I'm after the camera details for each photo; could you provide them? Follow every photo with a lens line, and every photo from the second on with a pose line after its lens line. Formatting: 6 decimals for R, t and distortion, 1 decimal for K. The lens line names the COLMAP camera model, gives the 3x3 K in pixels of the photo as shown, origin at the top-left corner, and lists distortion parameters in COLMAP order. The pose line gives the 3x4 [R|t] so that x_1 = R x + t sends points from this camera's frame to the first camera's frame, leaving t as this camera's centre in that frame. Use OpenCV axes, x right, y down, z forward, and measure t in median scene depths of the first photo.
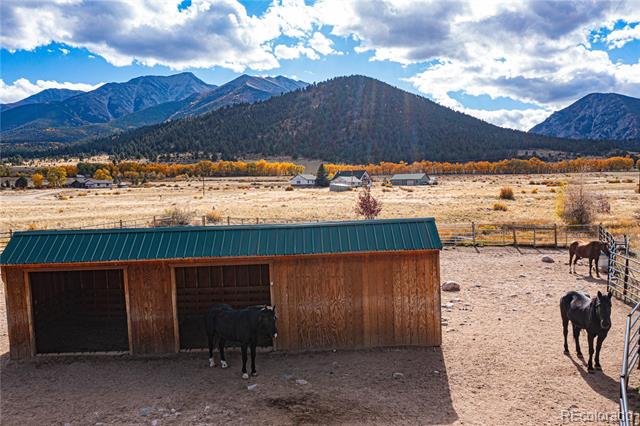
lens RADIAL K [[506.5, 0, 317.0], [0, 506.5, 213.1], [0, 0, 1]] dist [0.003111, -0.002191]
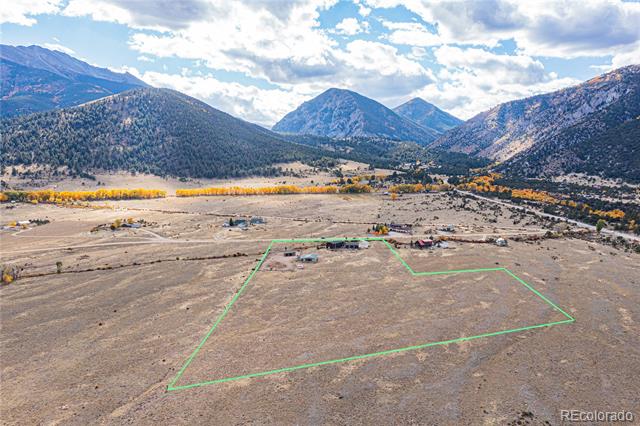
lens RADIAL K [[506.5, 0, 317.0], [0, 506.5, 213.1], [0, 0, 1]] dist [0.003111, -0.002191]
pose [[0.896053, -0.038477, 0.442276, -0.210677], [0.015023, 0.998294, 0.056414, -0.070031], [-0.443692, -0.043906, 0.895103, -0.469959]]
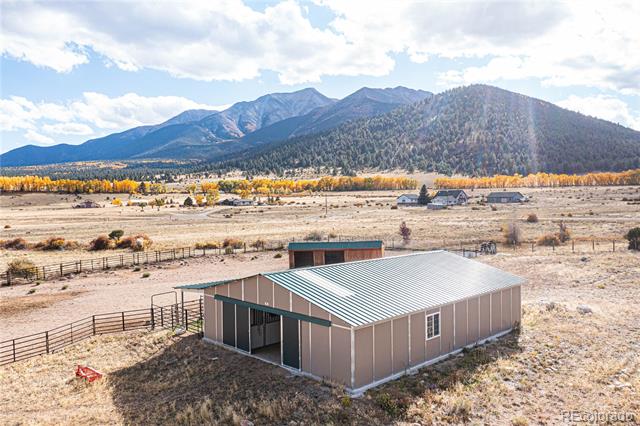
lens RADIAL K [[506.5, 0, 317.0], [0, 506.5, 213.1], [0, 0, 1]] dist [0.003111, -0.002191]
pose [[0.972408, -0.001998, -0.233278, 0.010843], [-0.002576, 0.999810, -0.019301, -0.002176], [0.233272, 0.019370, 0.972219, -0.051871]]
